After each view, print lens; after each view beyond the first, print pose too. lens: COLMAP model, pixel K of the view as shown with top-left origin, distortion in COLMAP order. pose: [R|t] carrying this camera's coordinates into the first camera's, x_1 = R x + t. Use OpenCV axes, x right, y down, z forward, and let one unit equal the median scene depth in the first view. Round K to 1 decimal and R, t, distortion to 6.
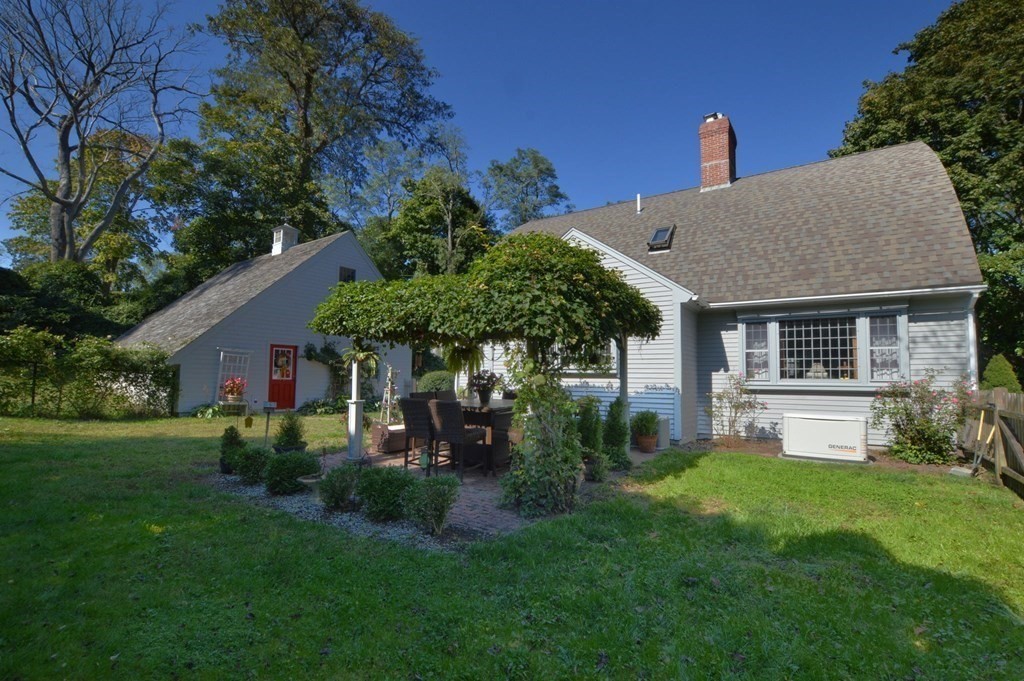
lens RADIAL K [[489.4, 0, 520.7], [0, 489.4, 344.6], [0, 0, 1]] dist [-0.019634, 0.000401]
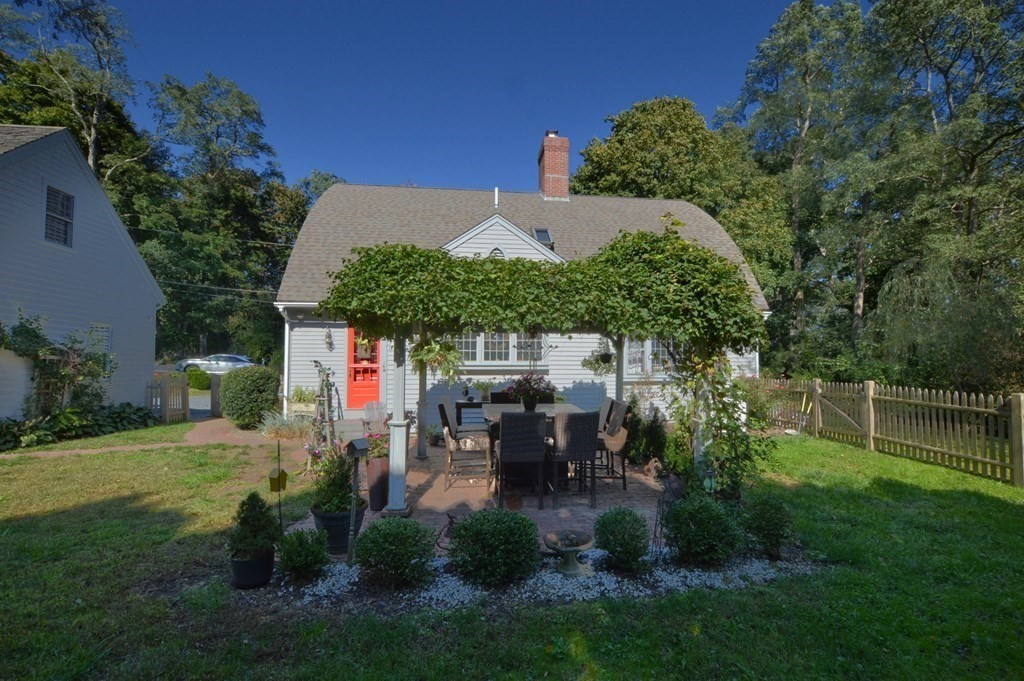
lens RADIAL K [[490.8, 0, 512.0], [0, 490.8, 340.5], [0, 0, 1]] dist [-0.033155, 0.000002]
pose [[0.721101, 0.024237, 0.692406, -0.340840], [-0.040931, 0.999133, 0.007654, -0.004133], [-0.691620, -0.033860, 0.721468, 0.200008]]
